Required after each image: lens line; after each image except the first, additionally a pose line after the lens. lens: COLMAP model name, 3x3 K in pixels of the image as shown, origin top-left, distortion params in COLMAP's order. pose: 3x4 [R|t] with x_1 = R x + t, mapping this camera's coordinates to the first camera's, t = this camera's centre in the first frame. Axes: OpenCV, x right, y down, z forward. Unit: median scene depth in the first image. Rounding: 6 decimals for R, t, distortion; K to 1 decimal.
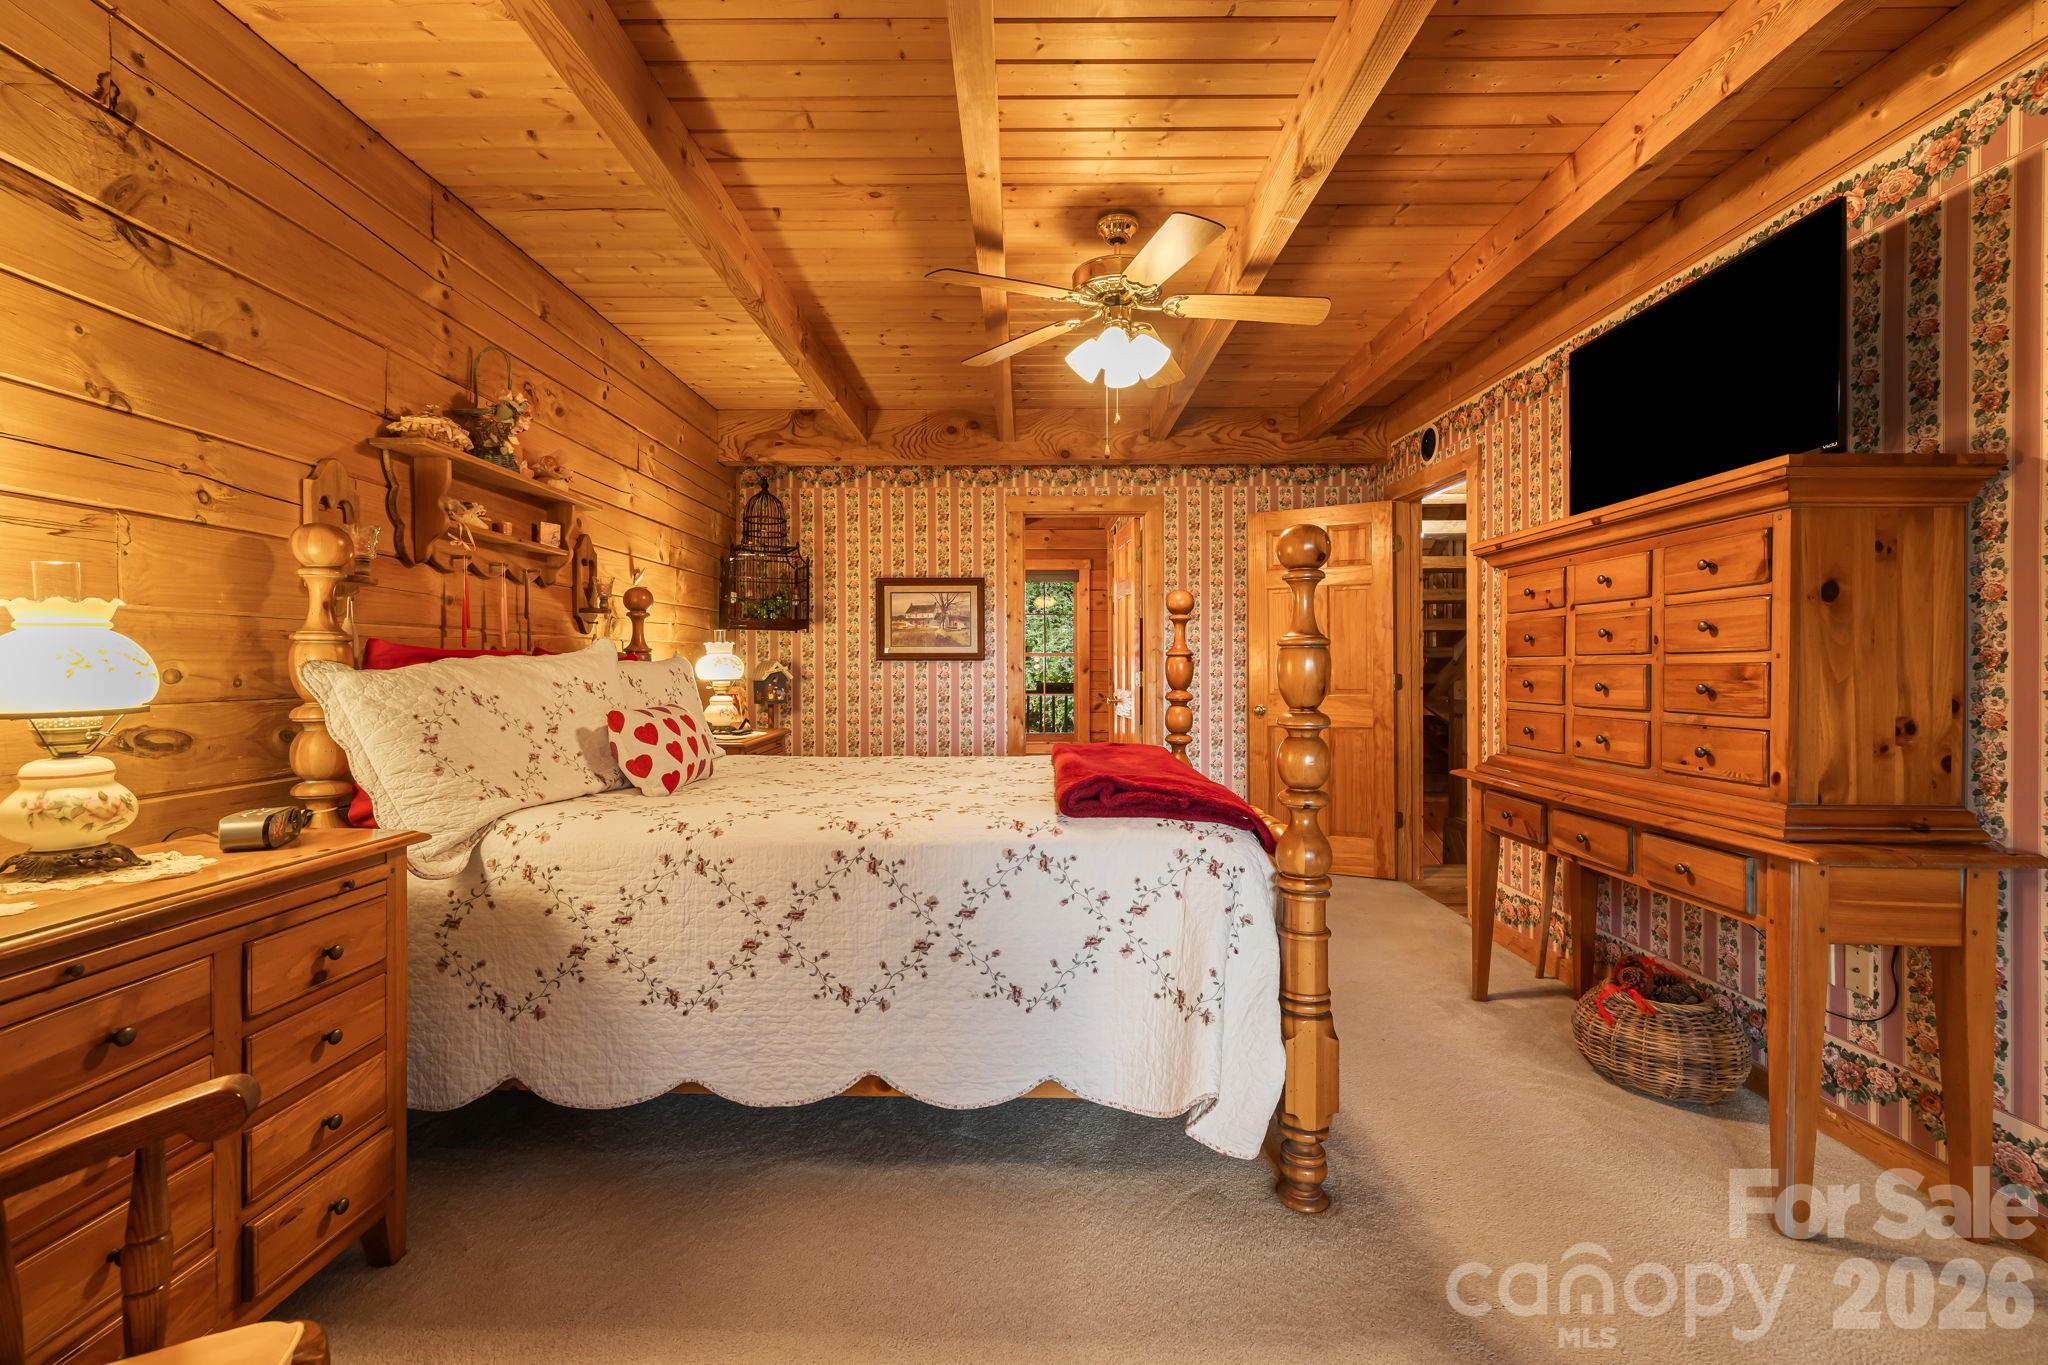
lens RADIAL K [[871.6, 0, 1019.0], [0, 871.6, 672.2], [0, 0, 1]] dist [-0.002661, -0.000186]
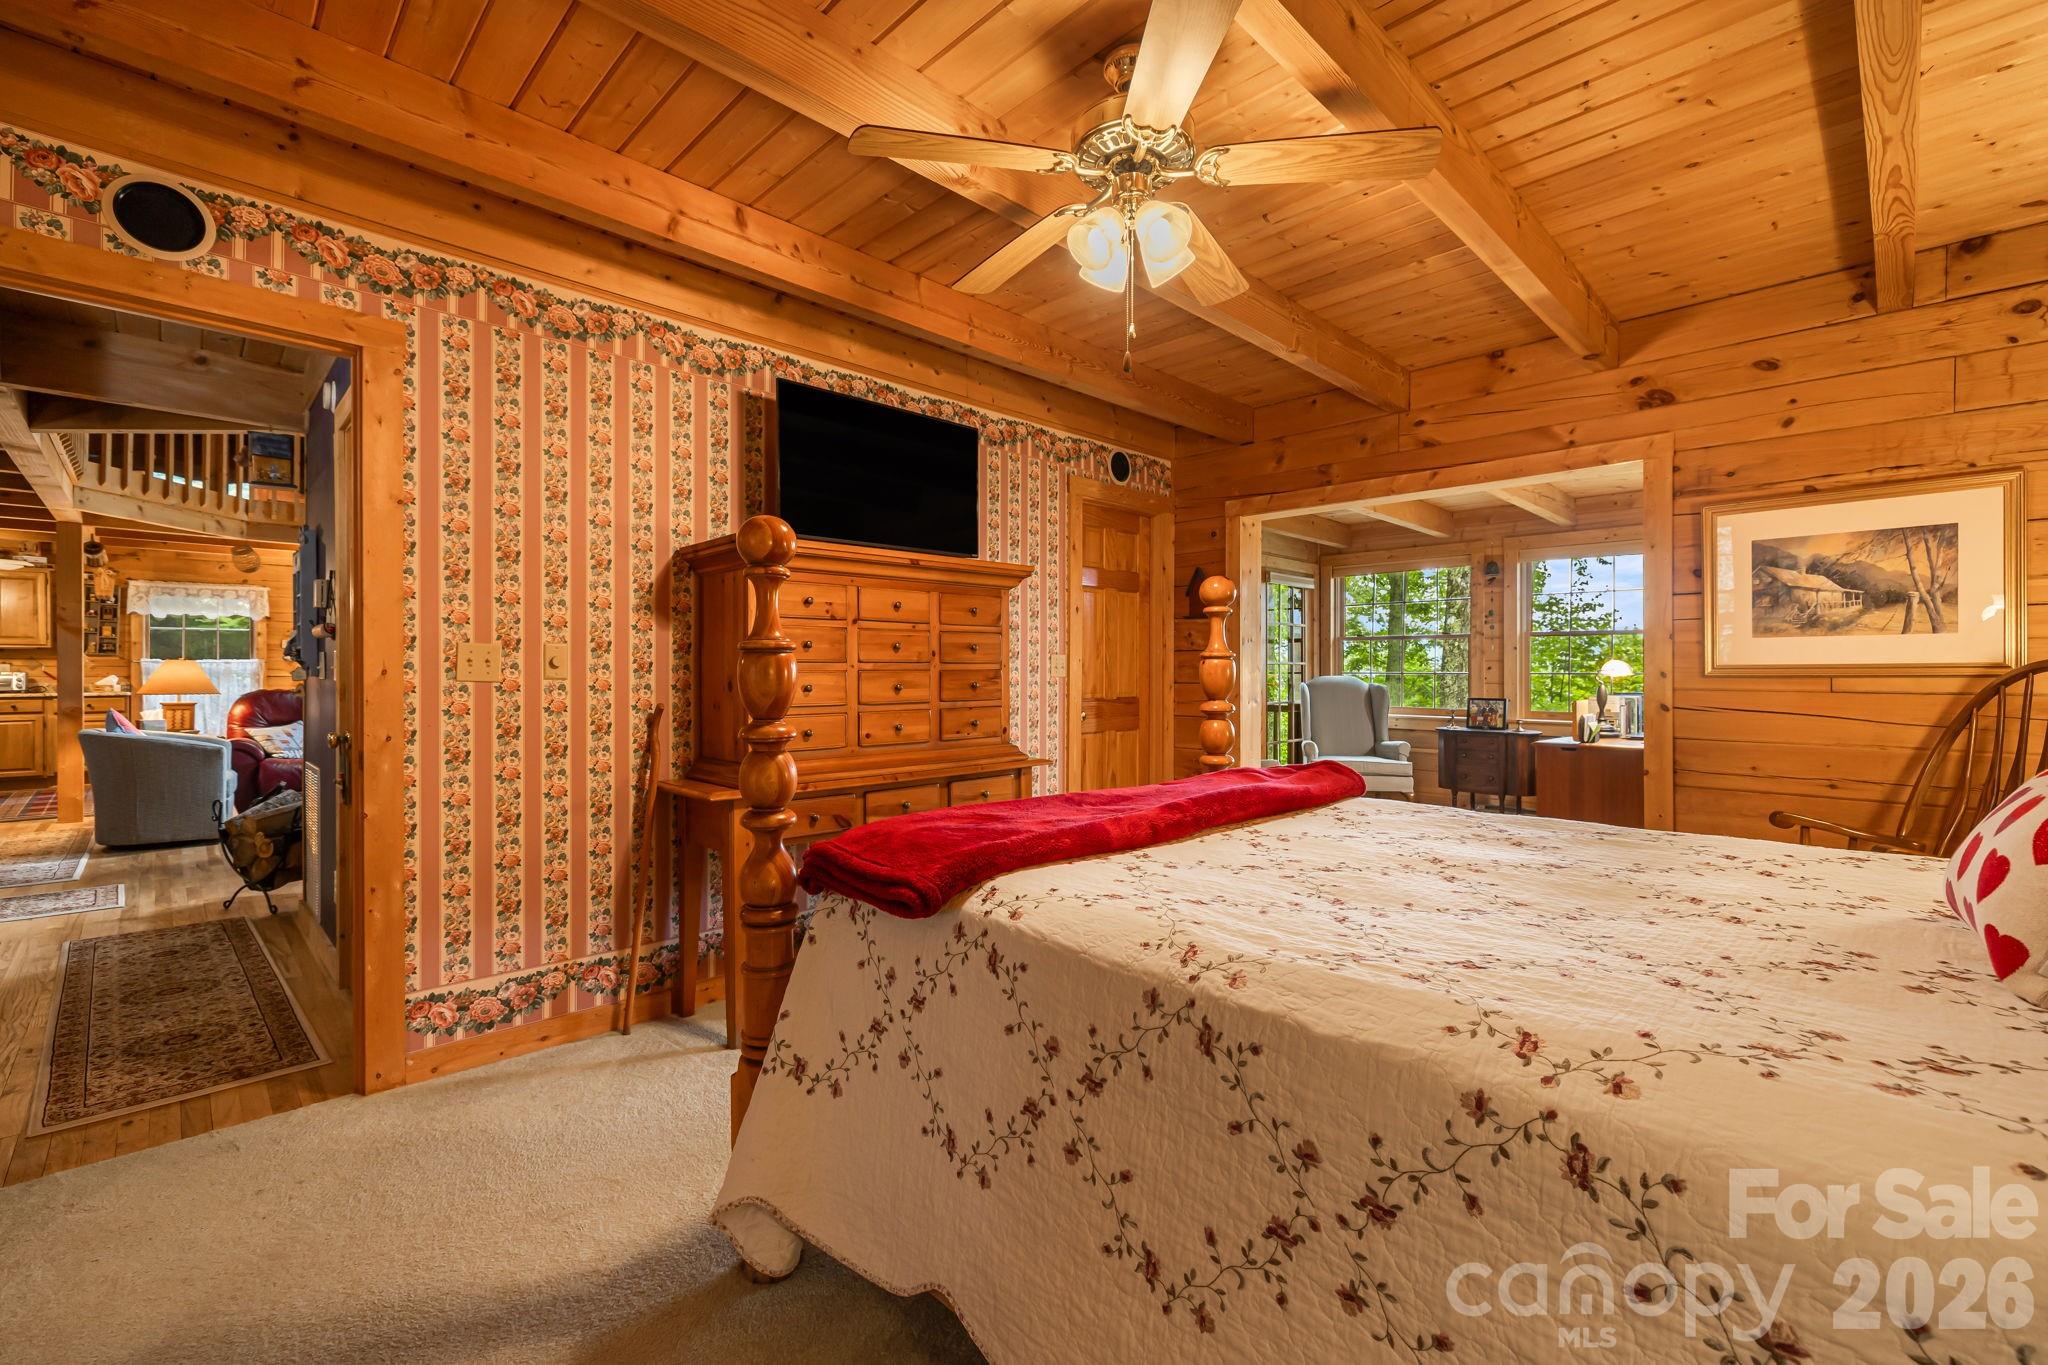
lens RADIAL K [[871.6, 0, 1020.5], [0, 871.6, 676.5], [0, 0, 1]] dist [-0.002661, -0.000186]
pose [[-0.705072, -0.004138, 0.709124, -0.361094], [0.005129, 0.999927, 0.010934, -0.011759], [-0.709117, 0.011347, -0.704999, 1.675746]]
